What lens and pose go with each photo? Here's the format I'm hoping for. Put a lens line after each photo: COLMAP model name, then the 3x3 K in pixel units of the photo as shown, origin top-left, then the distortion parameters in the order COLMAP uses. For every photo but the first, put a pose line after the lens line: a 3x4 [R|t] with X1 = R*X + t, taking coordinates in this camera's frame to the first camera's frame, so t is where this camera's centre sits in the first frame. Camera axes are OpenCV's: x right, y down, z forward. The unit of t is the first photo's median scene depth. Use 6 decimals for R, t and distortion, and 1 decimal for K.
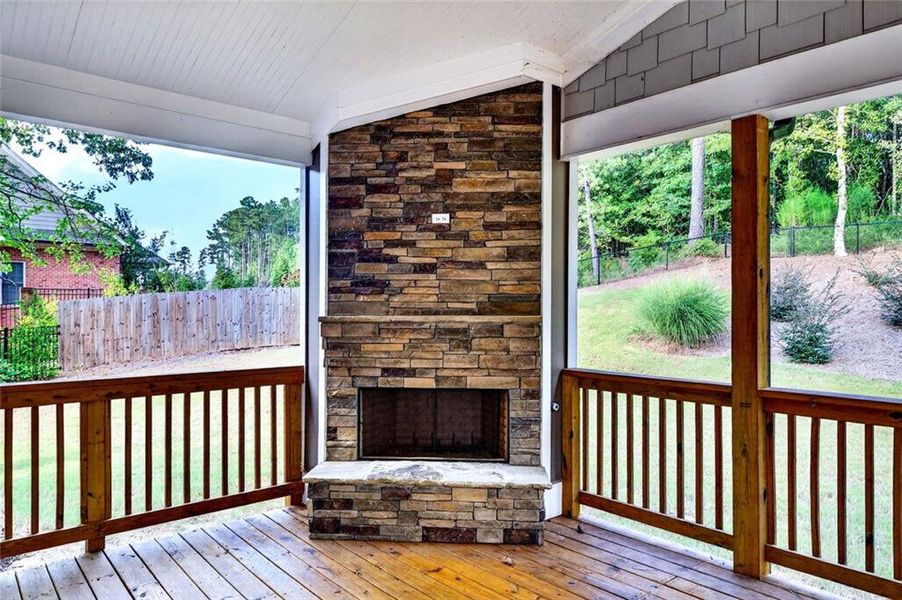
lens RADIAL K [[606.5, 0, 452.3], [0, 606.5, 301.6], [0, 0, 1]] dist [0.014009, -0.012147]
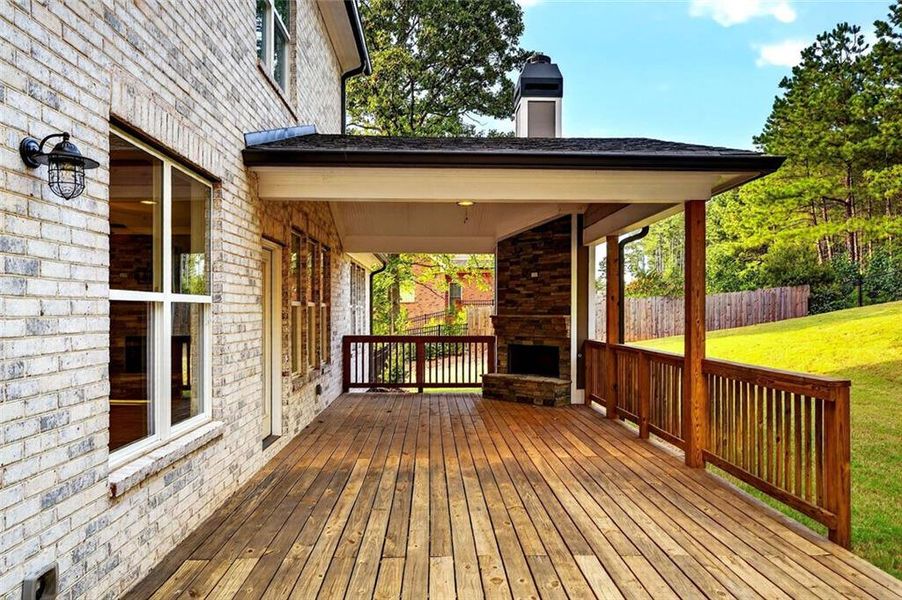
lens RADIAL K [[606.5, 0, 444.0], [0, 606.5, 312.1], [0, 0, 1]] dist [0.014009, -0.012147]
pose [[0.772629, 0.000156, -0.634858, 1.226090], [0.004717, 0.999971, 0.005985, -0.005436], [0.634841, -0.007619, 0.772605, -1.082475]]
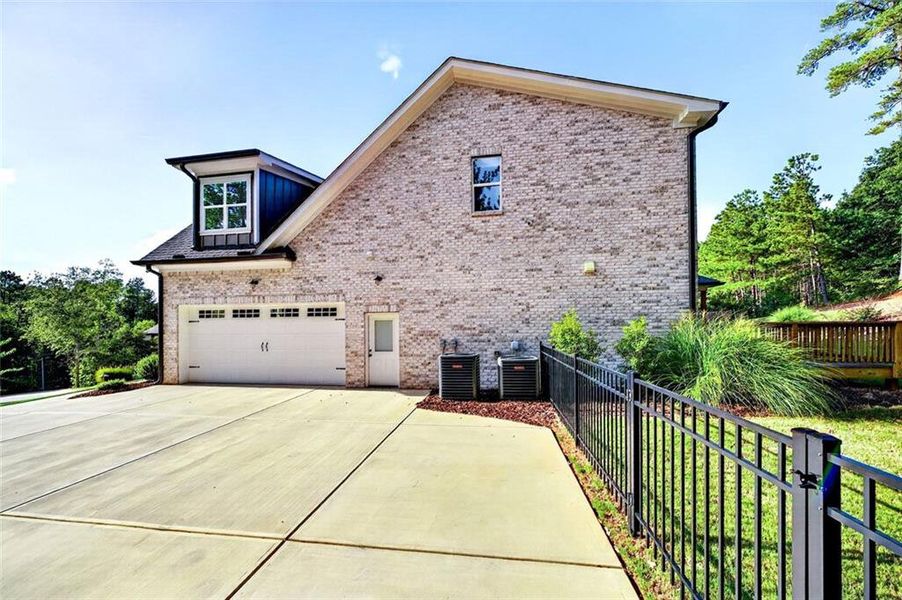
lens RADIAL K [[334.2, 0, 450.9], [0, 334.2, 324.9], [0, 0, 1]] dist [0.000648, 0.000225]
pose [[0.663630, -0.006357, -0.748034, 1.617434], [0.009598, 0.999954, 0.000017, 0.022818], [0.747999, -0.007191, 0.663661, -3.715928]]
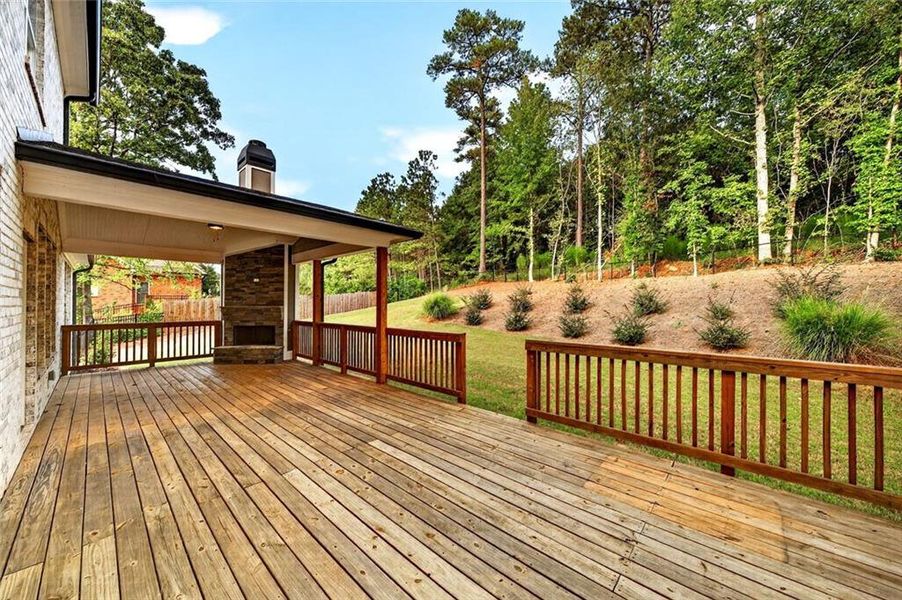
lens RADIAL K [[328.9, 0, 451.2], [0, 328.9, 298.8], [0, 0, 1]] dist [-0.004373, -0.000095]
pose [[0.992768, -0.000660, 0.120044, 0.923290], [0.001441, 0.999978, -0.006421, -0.007175], [-0.120037, 0.006548, 0.992748, -1.142207]]
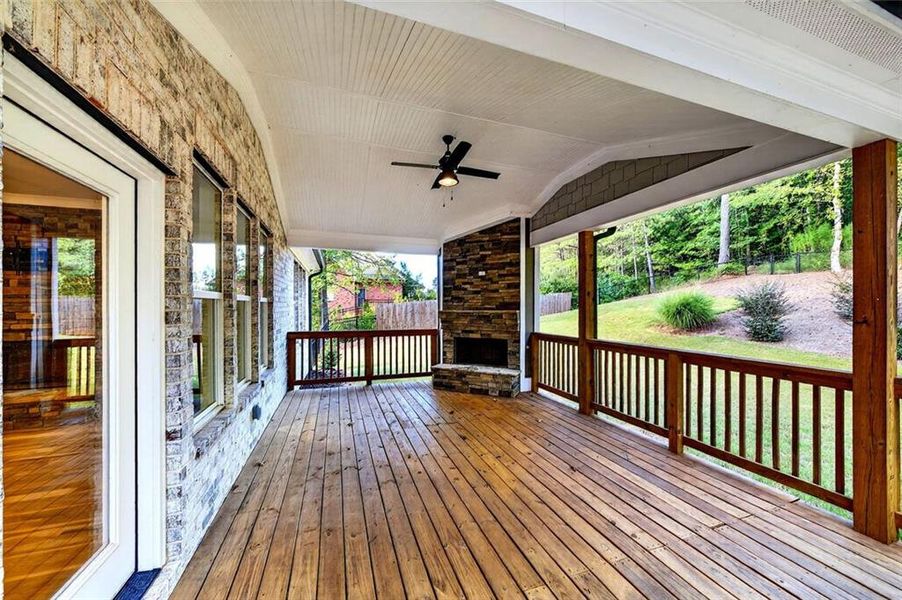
lens RADIAL K [[328.9, 0, 449.3], [0, 328.9, 305.5], [0, 0, 1]] dist [-0.004373, -0.000095]
pose [[0.930034, -0.003617, -0.367457, 0.369070], [0.004818, 0.999986, 0.002350, -0.002014], [0.367443, -0.003956, 0.930038, -0.369673]]
